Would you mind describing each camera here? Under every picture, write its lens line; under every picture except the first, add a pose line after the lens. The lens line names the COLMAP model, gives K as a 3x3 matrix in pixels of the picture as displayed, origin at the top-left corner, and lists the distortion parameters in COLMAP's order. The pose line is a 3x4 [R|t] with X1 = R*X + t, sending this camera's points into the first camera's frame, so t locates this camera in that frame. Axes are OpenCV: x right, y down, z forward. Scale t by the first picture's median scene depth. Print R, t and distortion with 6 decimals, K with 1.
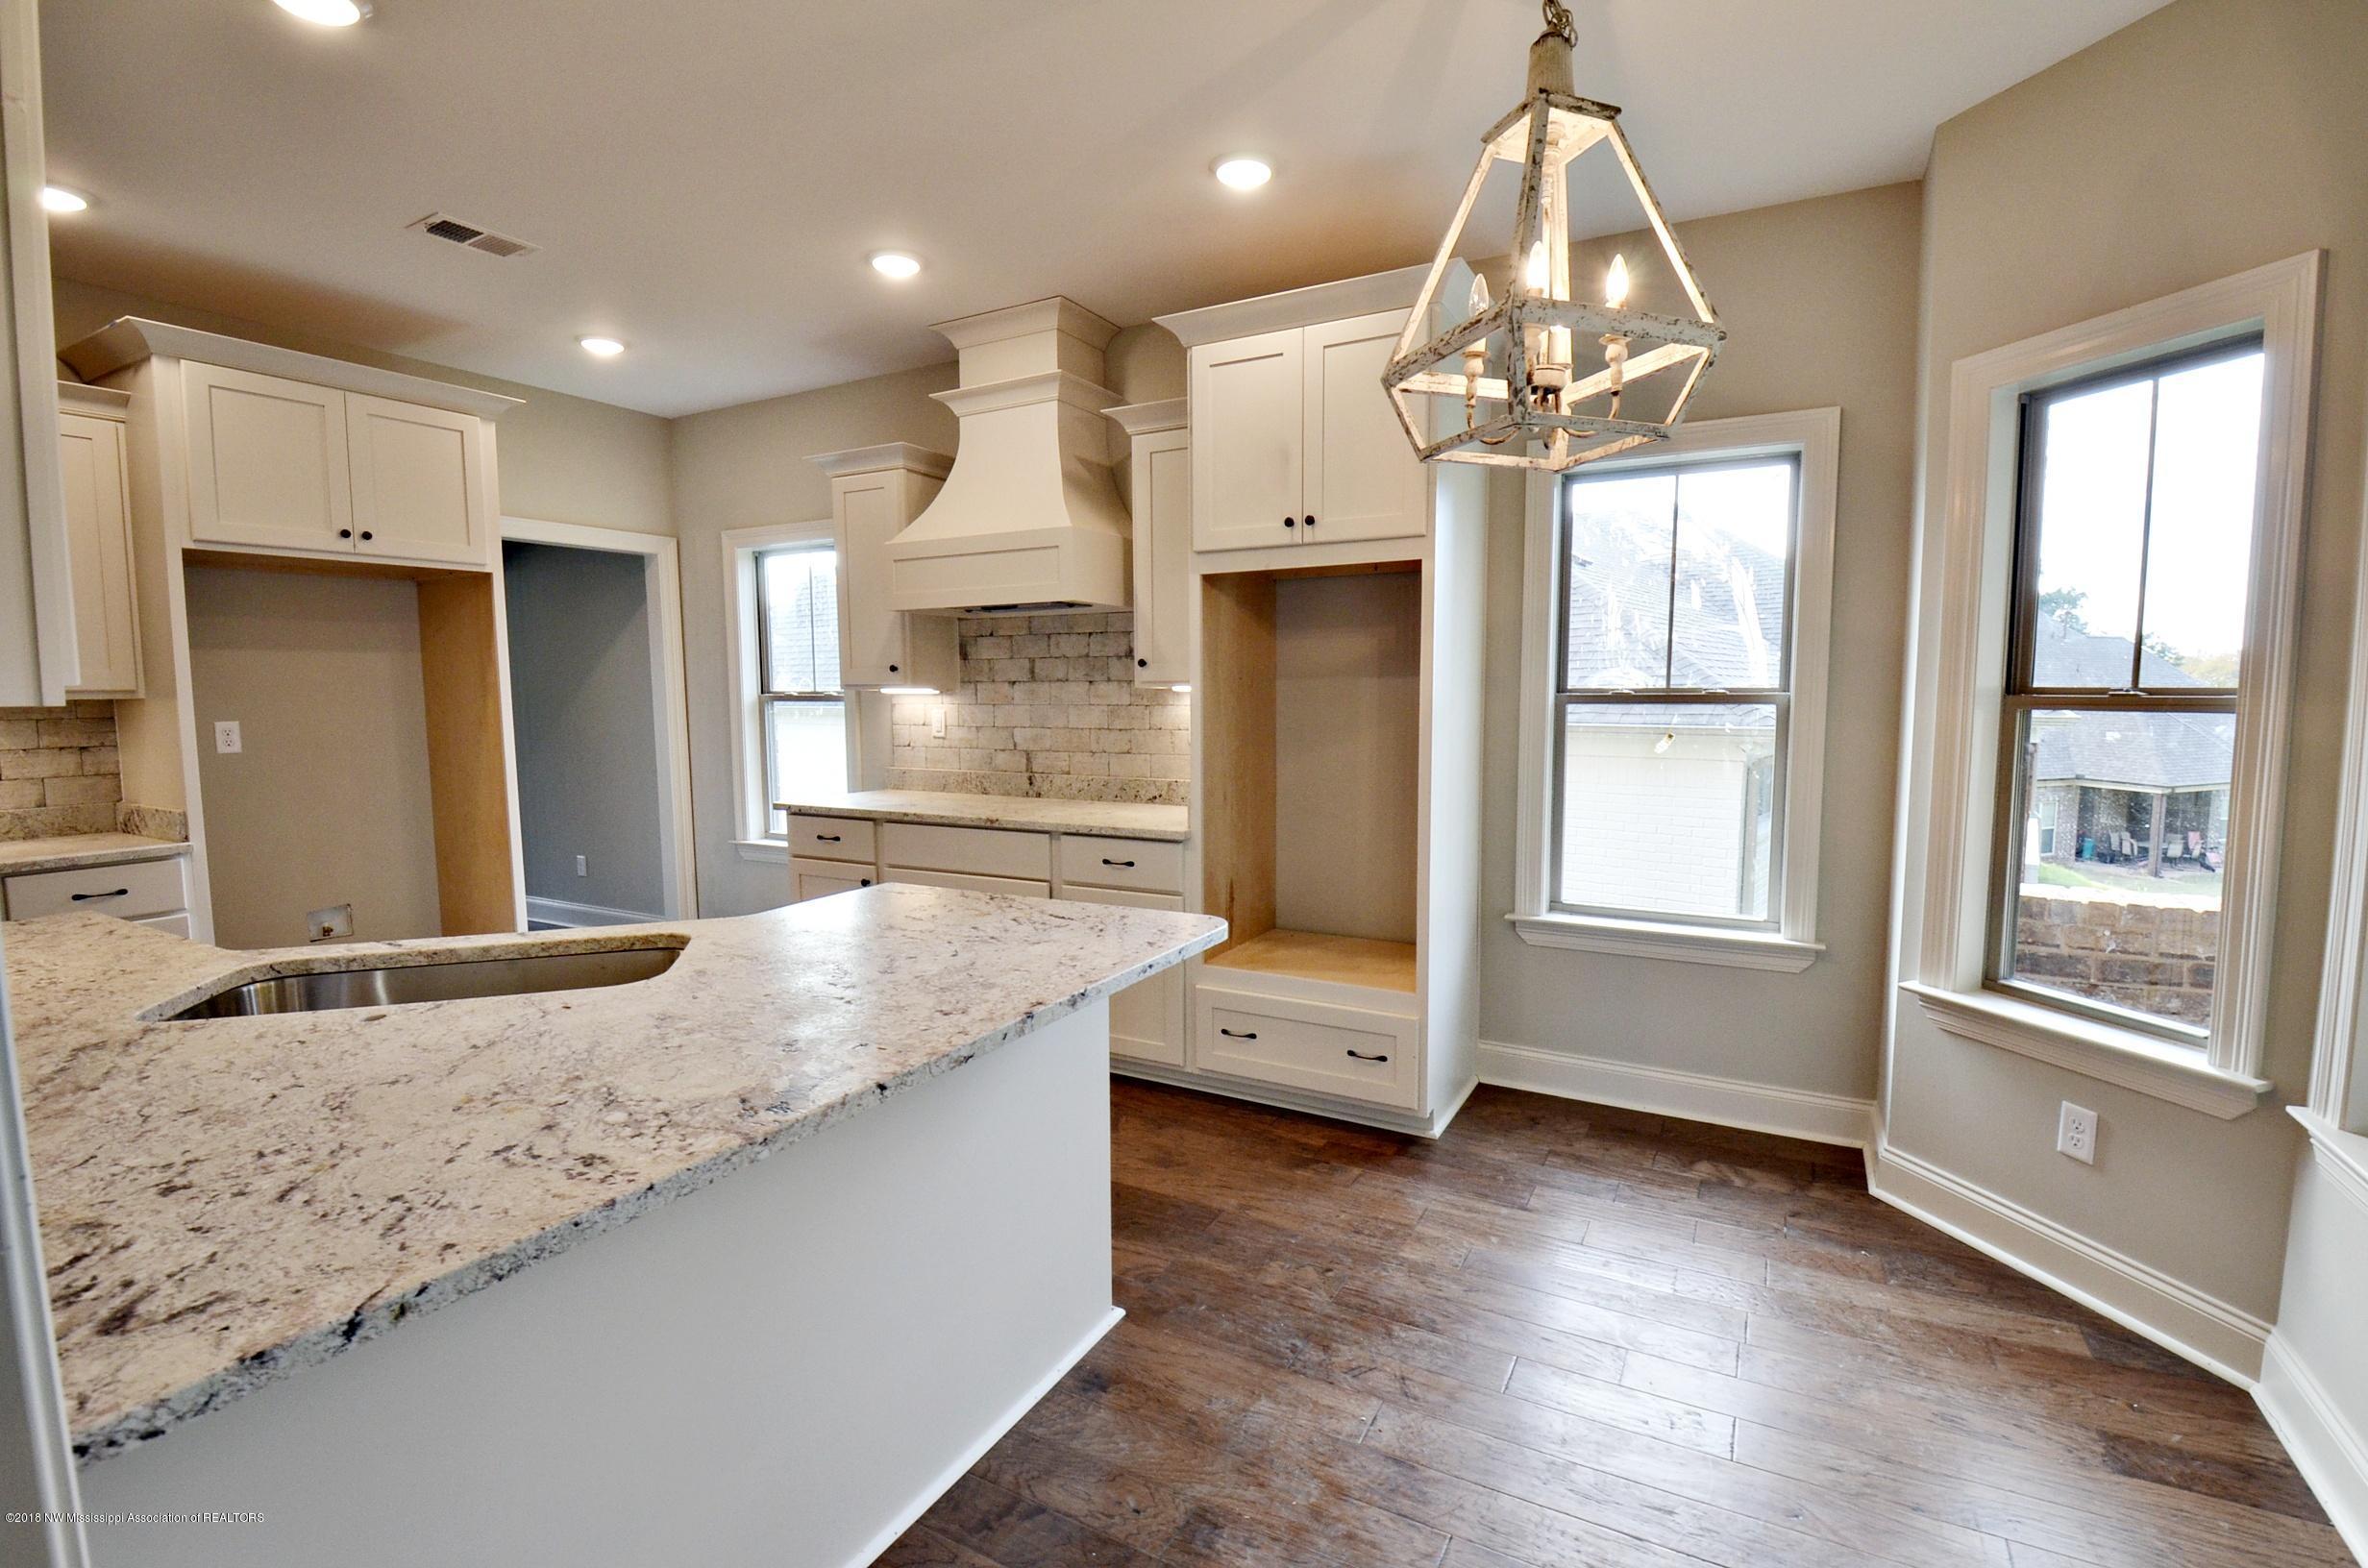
lens RADIAL K [[1050.2, 0, 1162.6], [0, 1050.2, 804.4], [0, 0, 1]] dist [-0.003103, -0.002358]
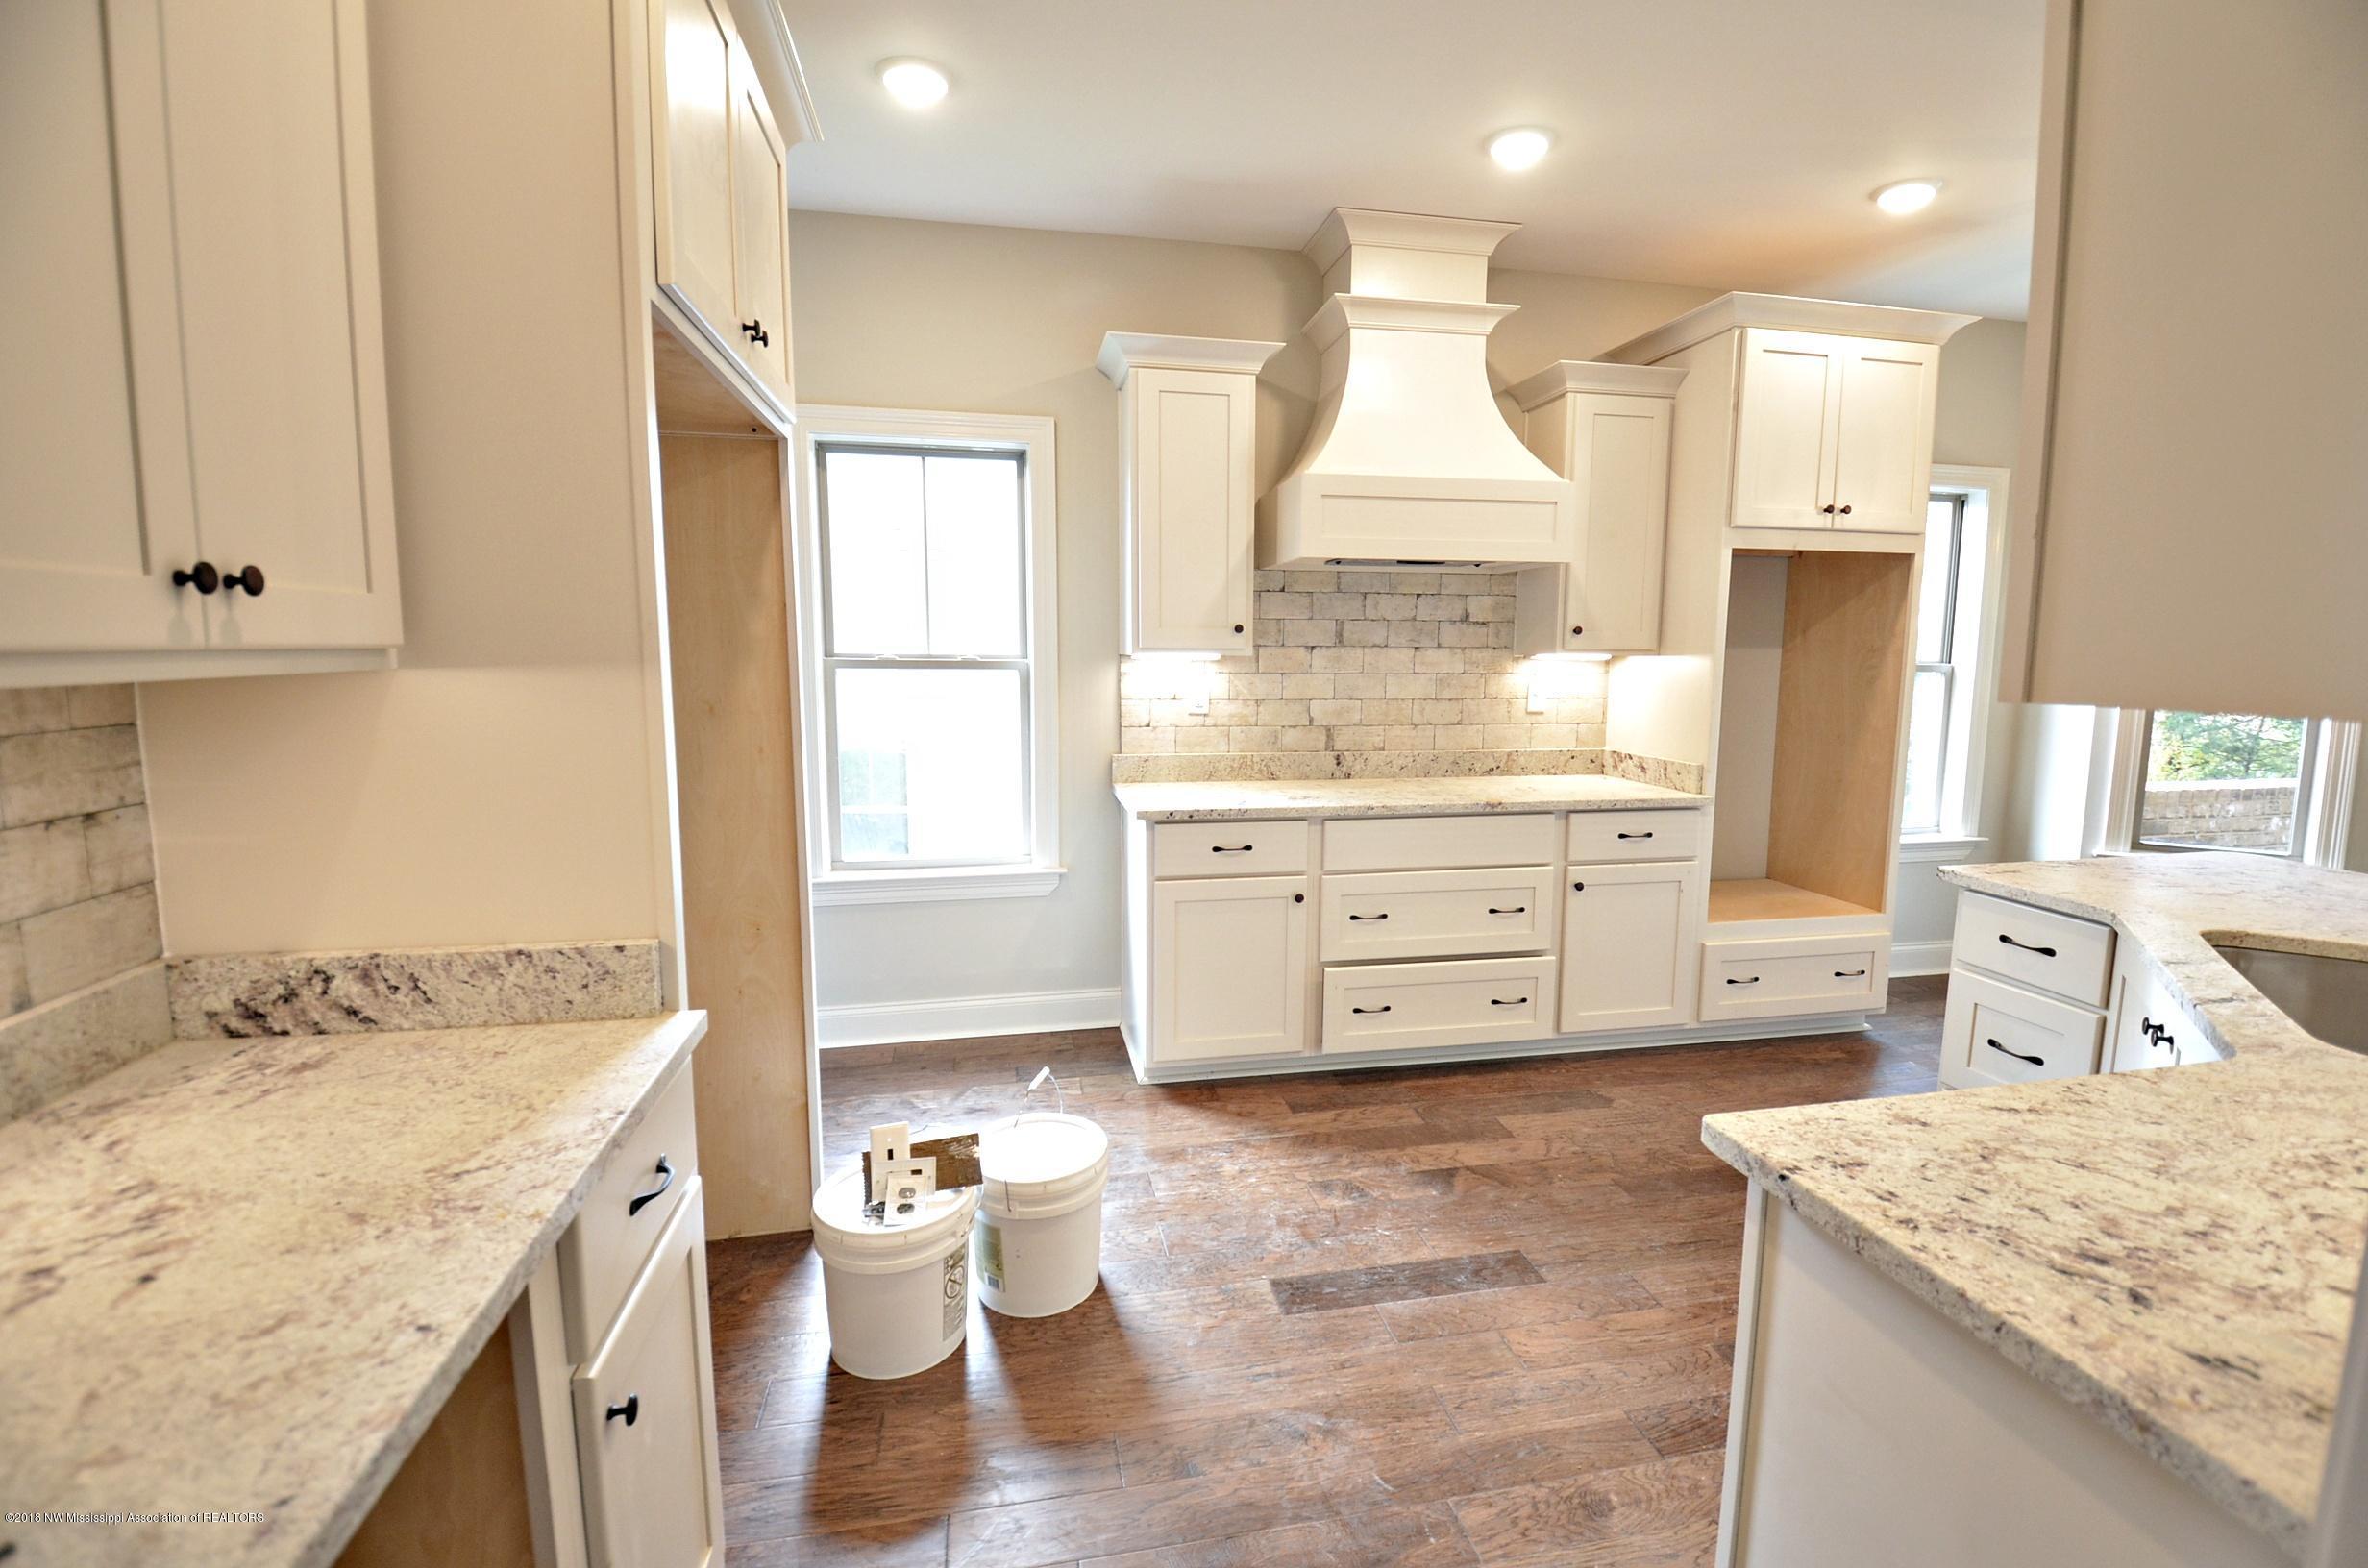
lens RADIAL K [[1050.2, 0, 1176.7], [0, 1050.2, 788.4], [0, 0, 1]] dist [-0.003103, -0.002358]
pose [[0.759227, -0.074733, 0.646521, -0.820132], [0.062520, 0.997166, 0.041846, -0.045539], [-0.647816, 0.008650, 0.761748, 0.434558]]
